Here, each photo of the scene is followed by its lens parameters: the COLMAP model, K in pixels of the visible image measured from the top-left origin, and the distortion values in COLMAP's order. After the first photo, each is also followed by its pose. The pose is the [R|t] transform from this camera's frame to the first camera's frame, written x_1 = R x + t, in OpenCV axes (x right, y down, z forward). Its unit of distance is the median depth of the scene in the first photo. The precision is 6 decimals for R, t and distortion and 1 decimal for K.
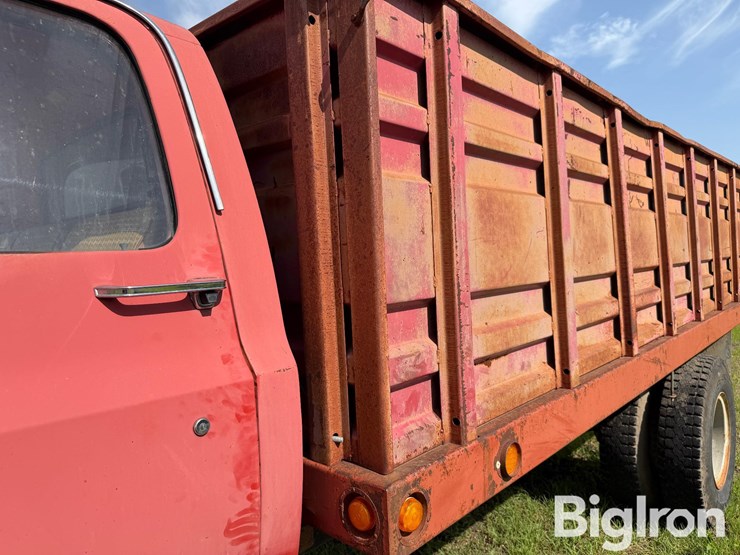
lens RADIAL K [[535.3, 0, 373.8], [0, 535.3, 279.2], [0, 0, 1]] dist [0.022436, -0.026318]
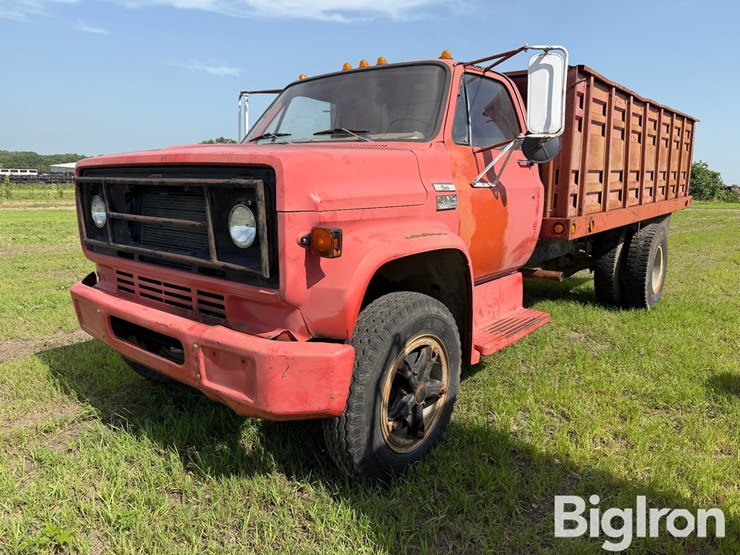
lens RADIAL K [[535.3, 0, 370.1], [0, 535.3, 282.4], [0, 0, 1]] dist [0.022436, -0.026318]
pose [[0.997569, 0.029929, 0.062931, -0.528615], [-0.039735, 0.986176, 0.160867, 0.091941], [-0.057246, -0.162976, 0.984968, -0.892660]]
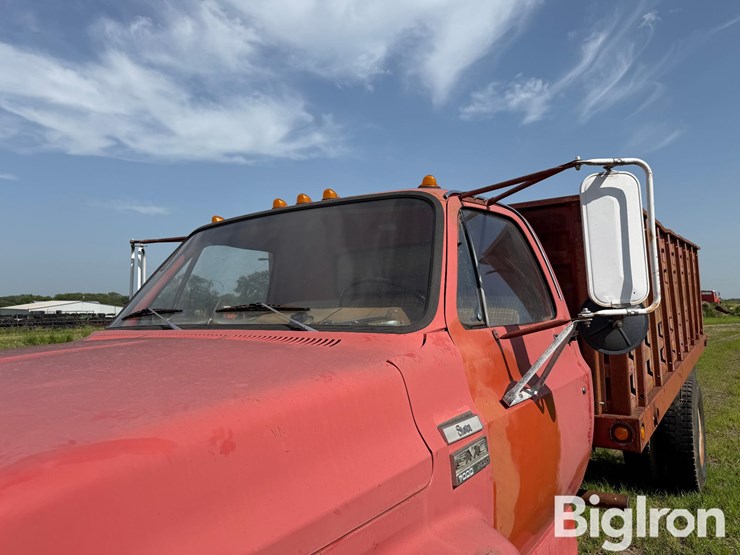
lens RADIAL K [[535.3, 0, 376.0], [0, 535.3, 281.3], [0, 0, 1]] dist [0.022436, -0.026318]
pose [[0.990990, 0.003177, 0.133896, -0.480673], [0.006695, 0.997294, -0.073215, -0.017368], [-0.133766, 0.073452, 0.988287, -0.410832]]
